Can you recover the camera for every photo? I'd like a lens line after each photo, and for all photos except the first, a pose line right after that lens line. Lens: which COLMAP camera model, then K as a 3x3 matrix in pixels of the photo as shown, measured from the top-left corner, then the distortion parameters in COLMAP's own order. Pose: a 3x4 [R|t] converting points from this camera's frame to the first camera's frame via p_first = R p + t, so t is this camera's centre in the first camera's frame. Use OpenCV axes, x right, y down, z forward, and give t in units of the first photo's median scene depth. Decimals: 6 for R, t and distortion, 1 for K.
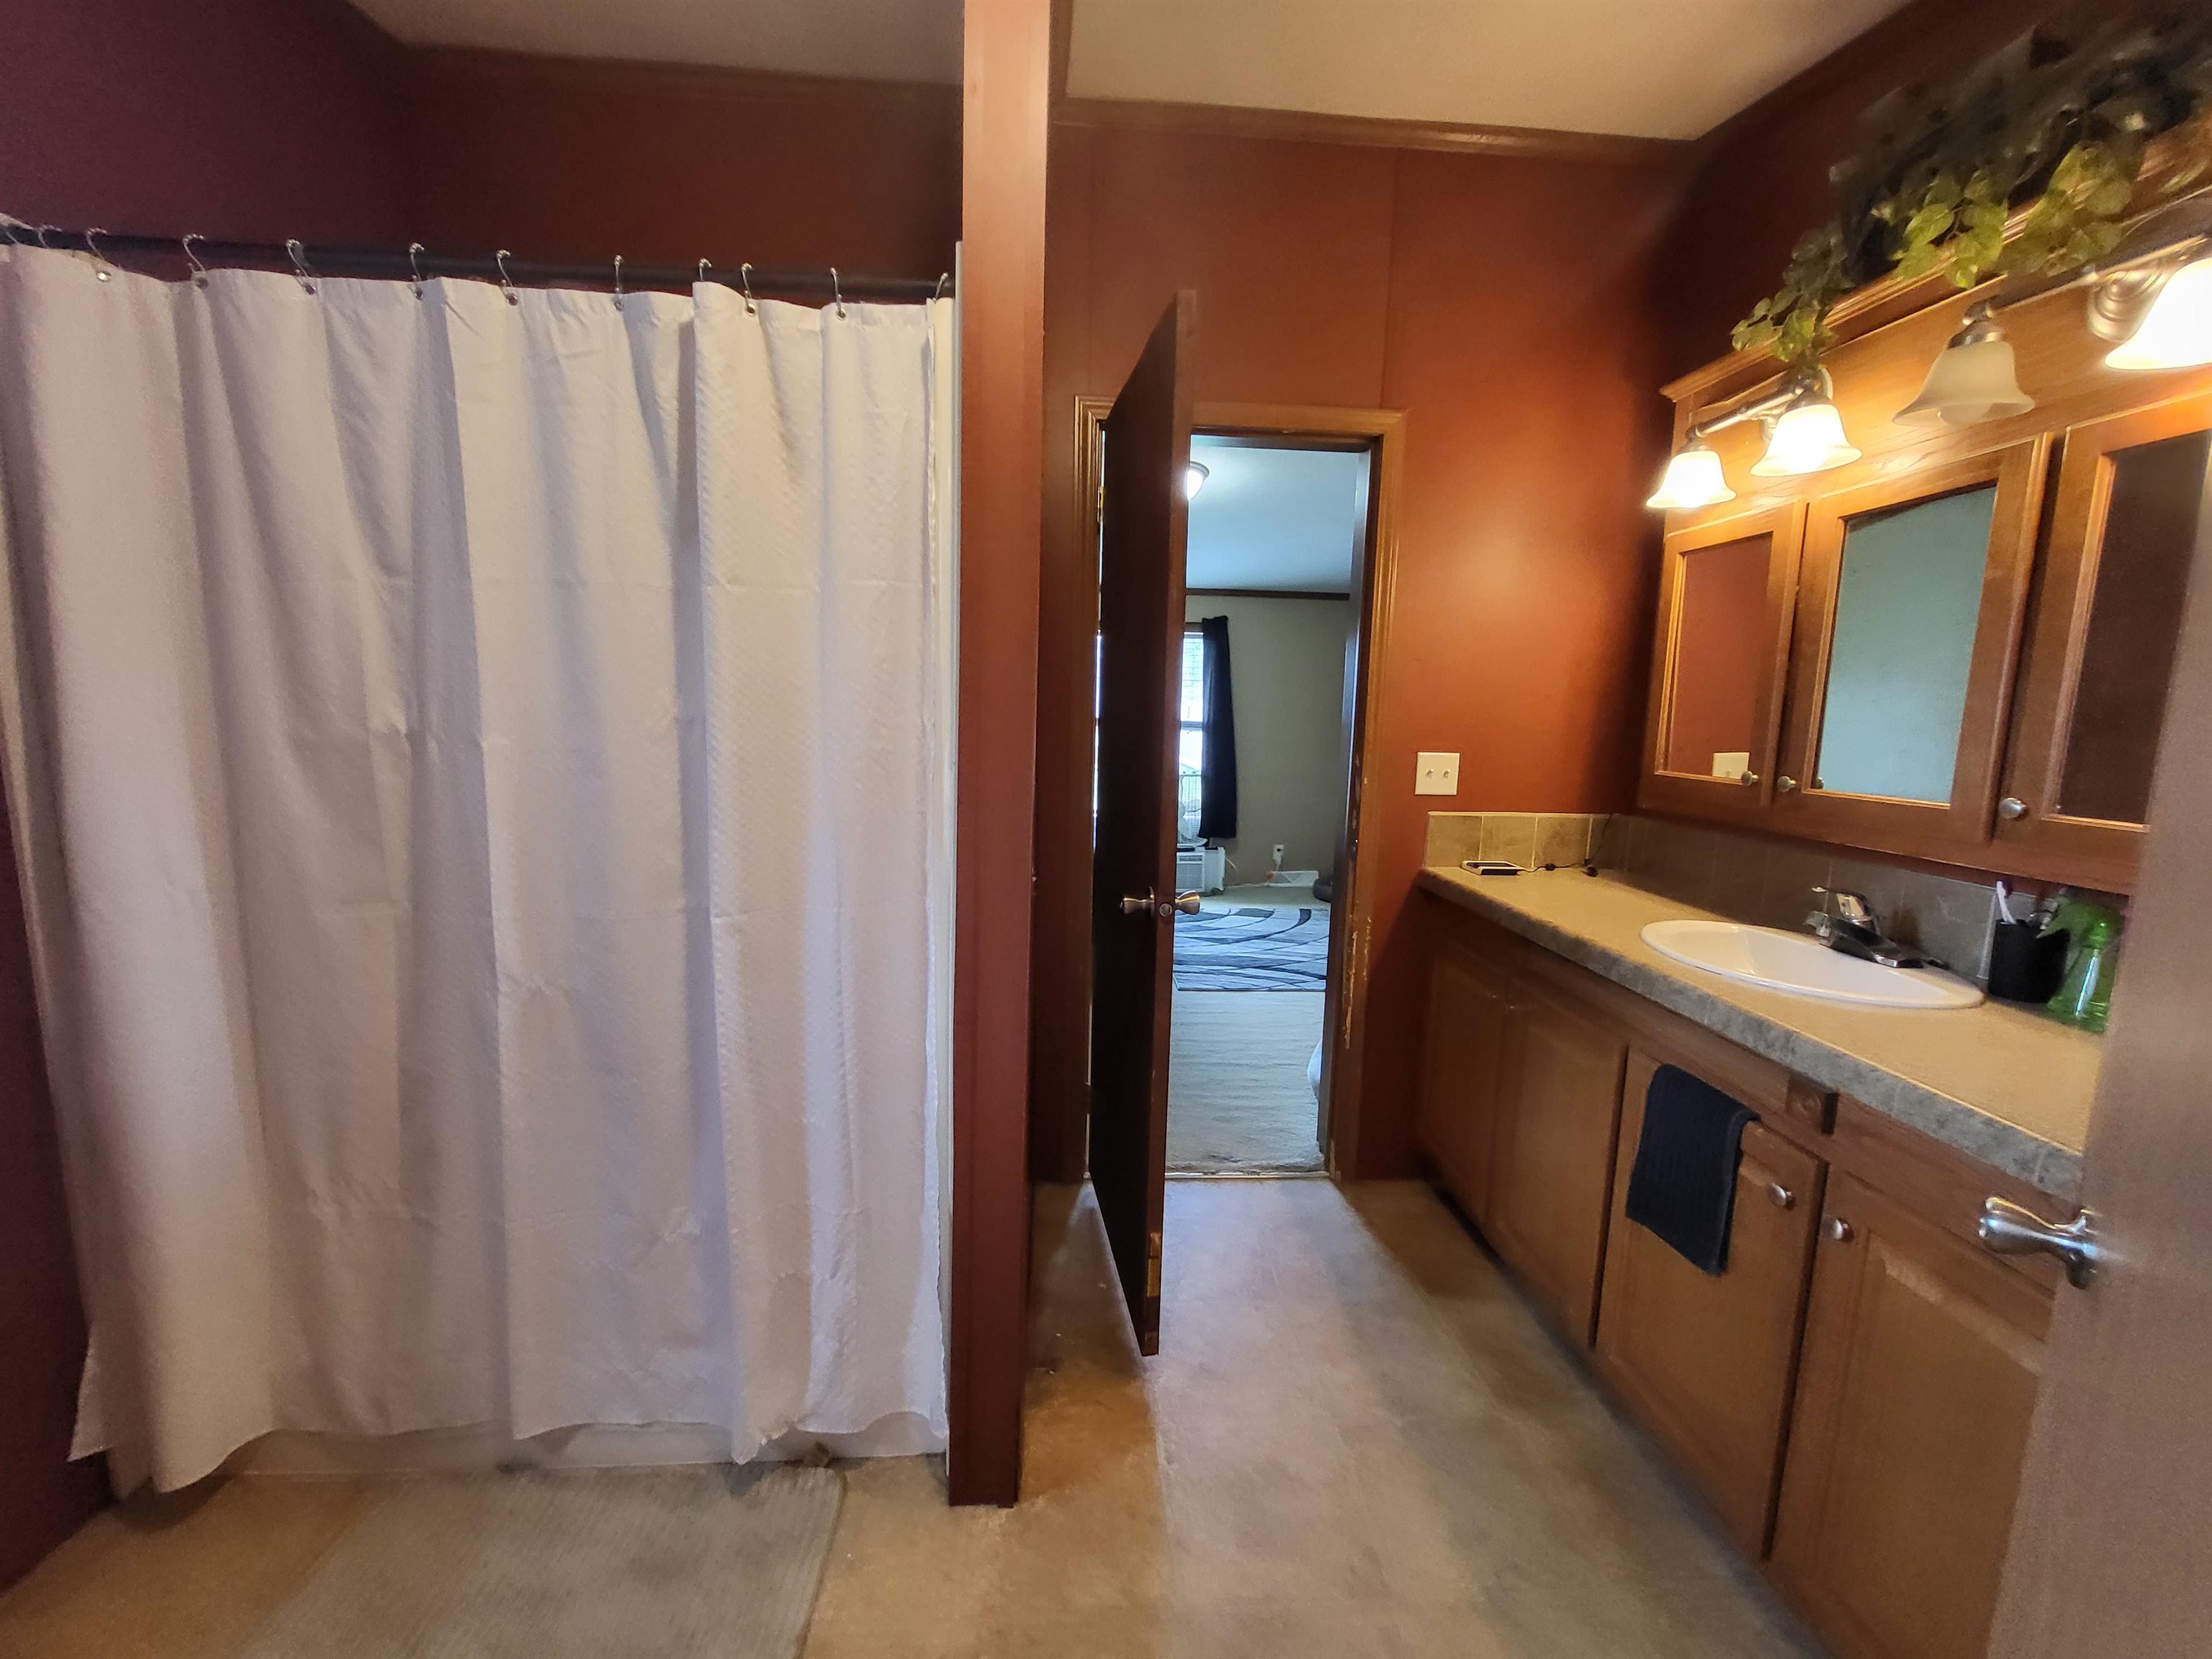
lens RADIAL K [[877.0, 0, 1110.6], [0, 877.0, 828.1], [0, 0, 1]] dist [-0.001340, -0.000982]
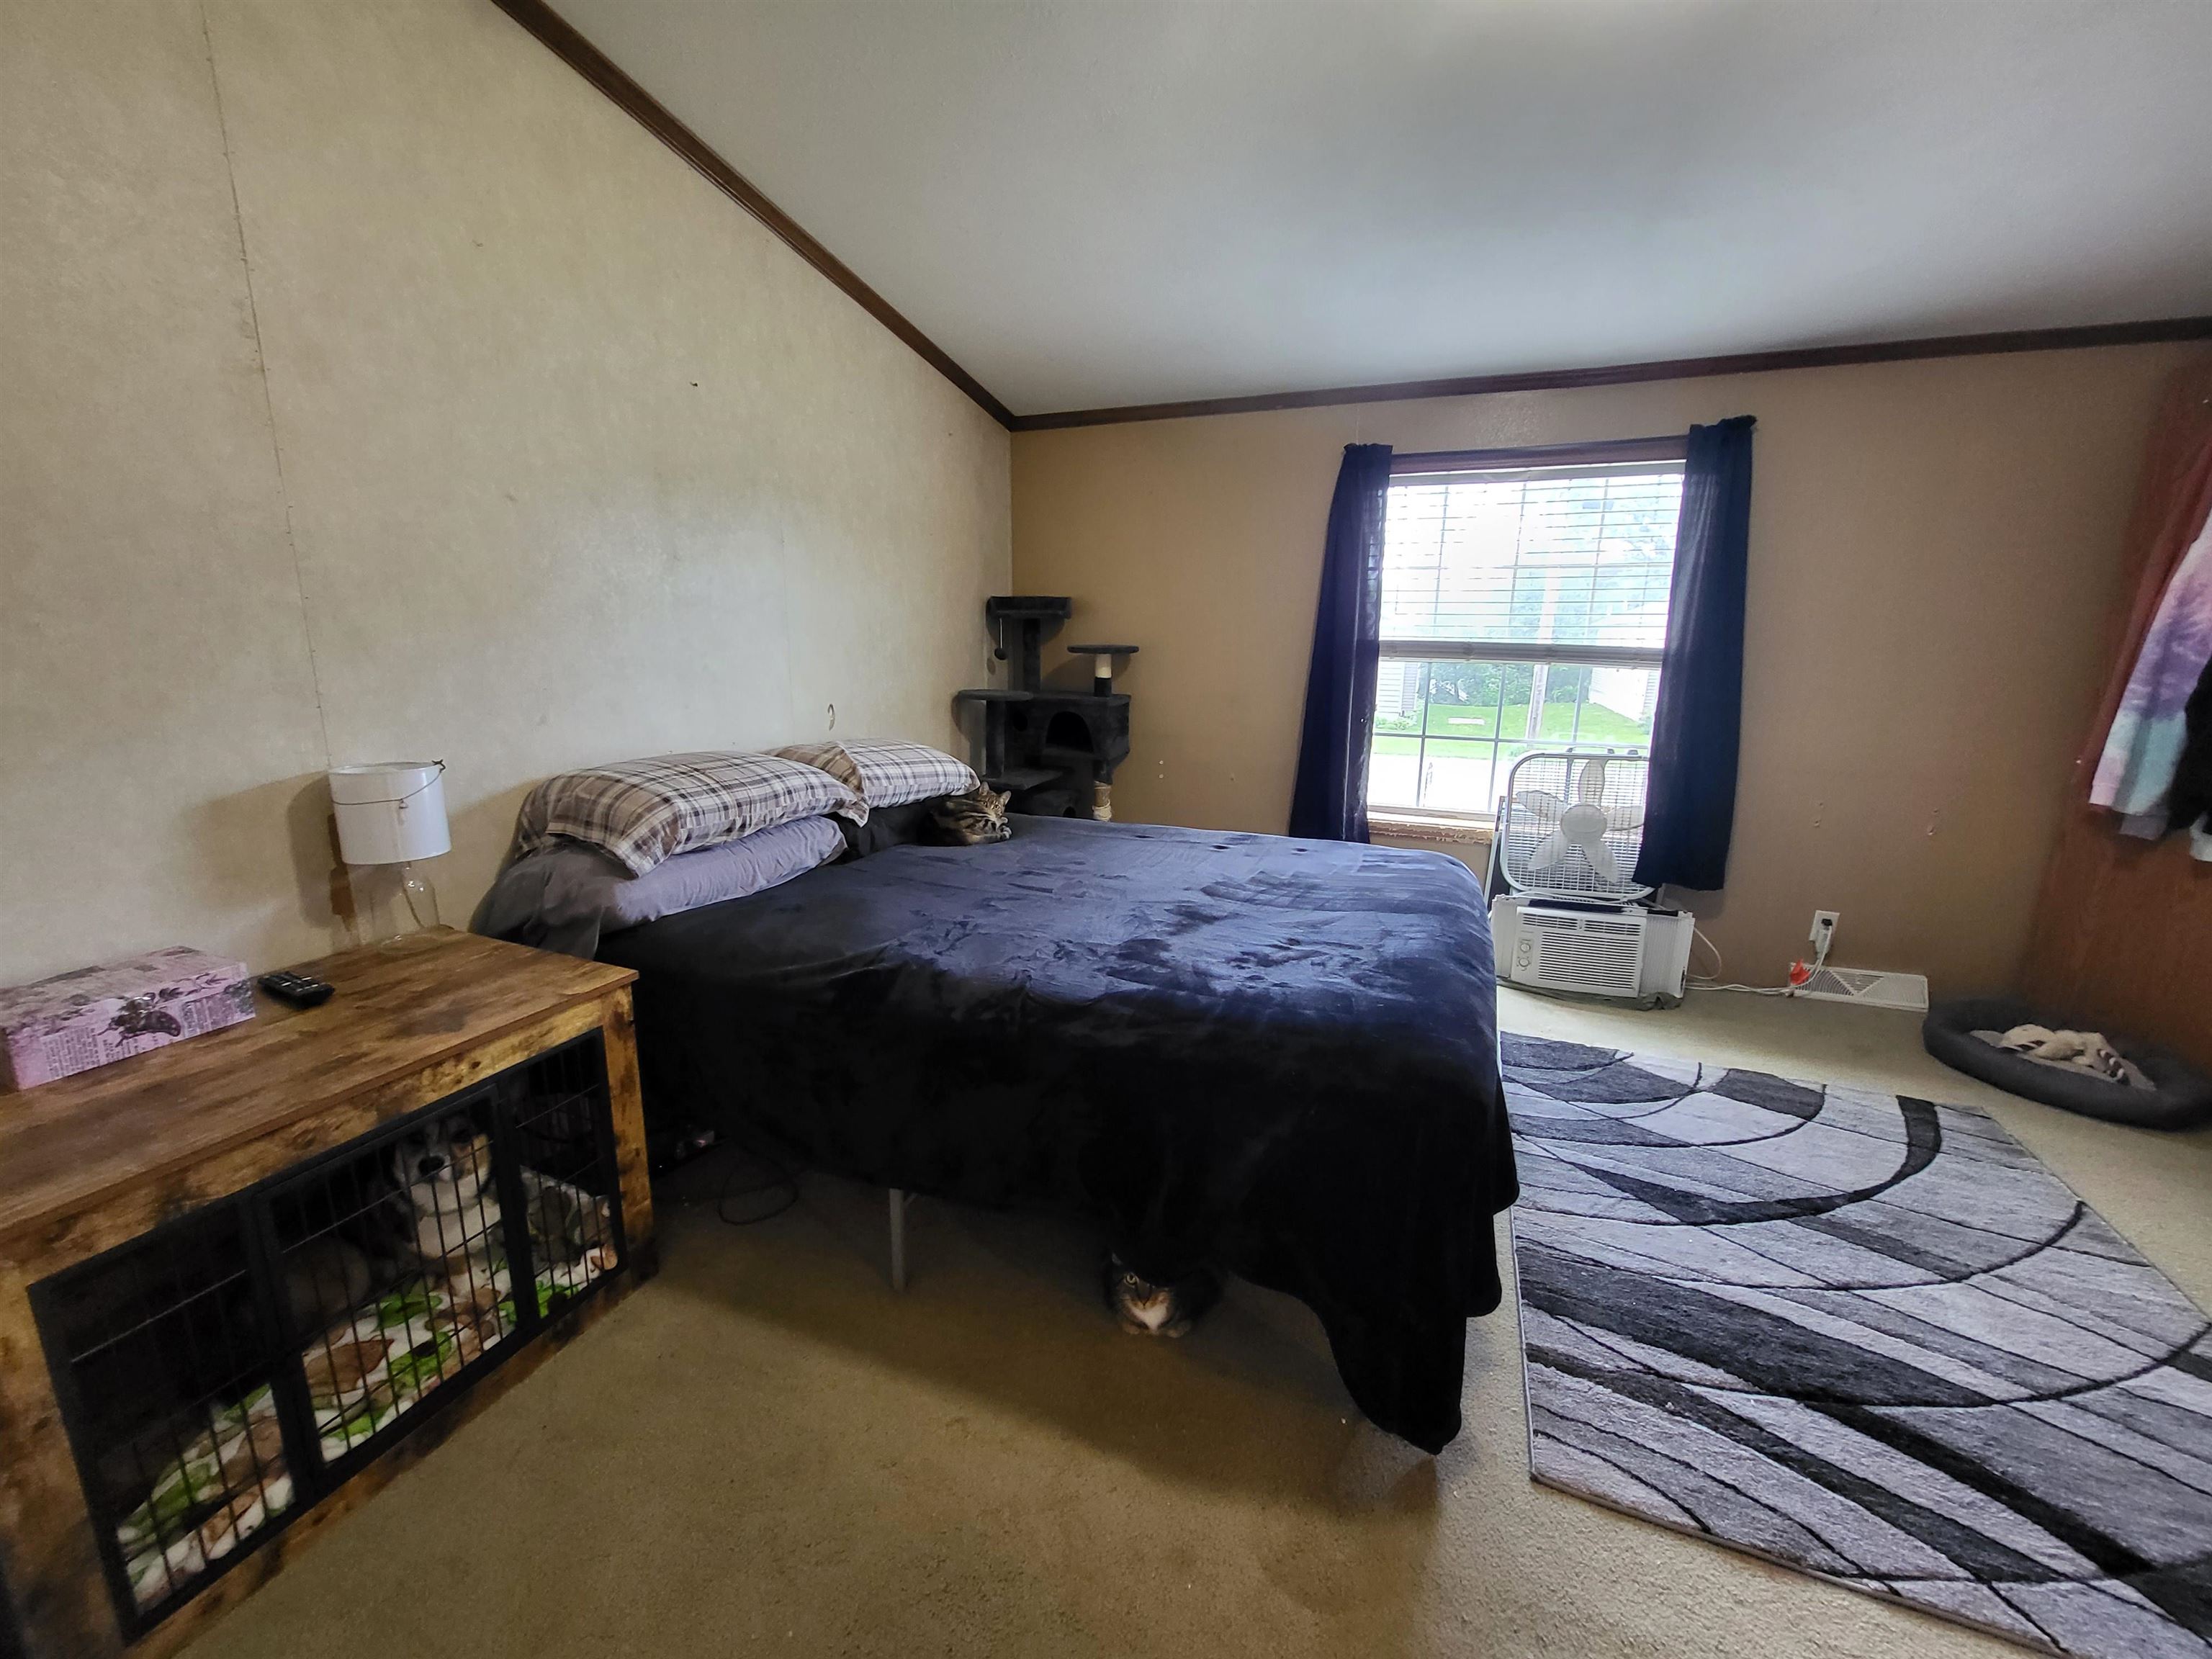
lens RADIAL K [[877.0, 0, 1100.0], [0, 877.0, 817.9], [0, 0, 1]] dist [-0.001340, -0.000982]
pose [[0.905632, 0.077590, -0.416907, 0.117171], [-0.047058, 0.995435, 0.083037, -0.201875], [0.421446, -0.055582, 0.905149, 1.613649]]
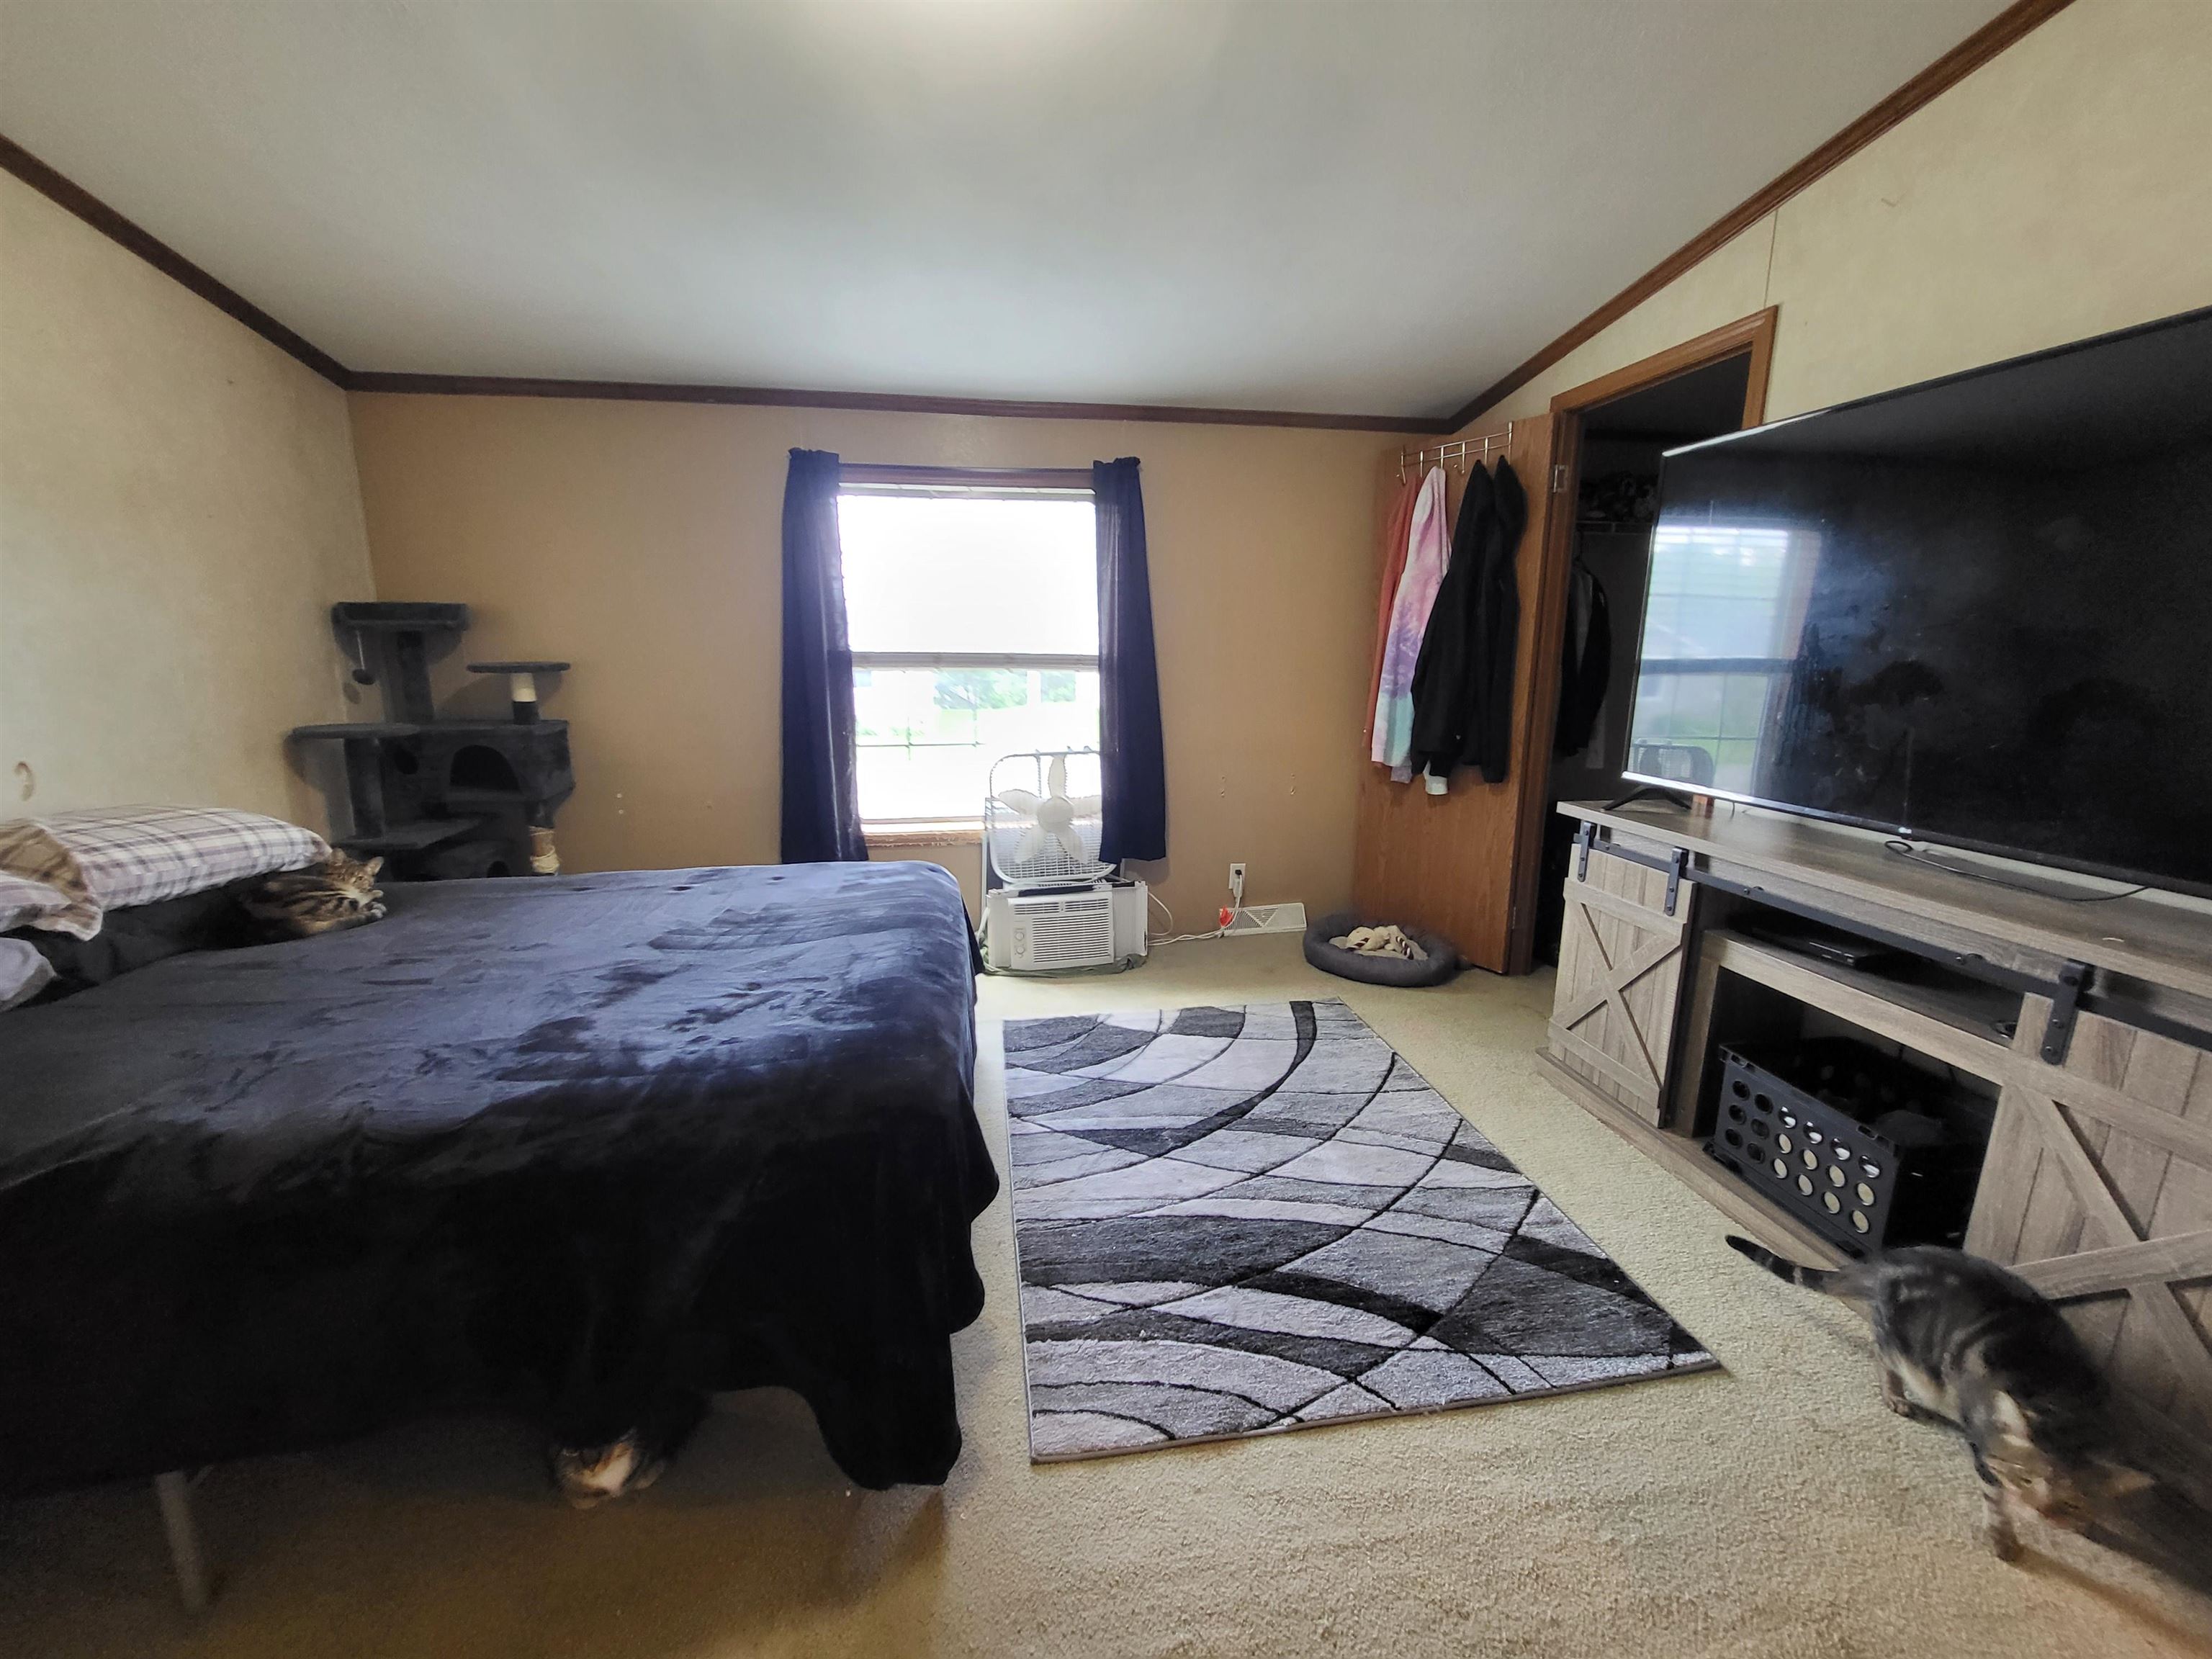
lens RADIAL K [[877.0, 0, 1115.0], [0, 877.0, 816.4], [0, 0, 1]] dist [-0.001340, -0.000982]
pose [[0.994188, -0.041040, 0.099531, 0.210190], [0.034353, 0.997094, 0.067994, -0.214042], [-0.102033, -0.064180, 0.992709, 1.683022]]
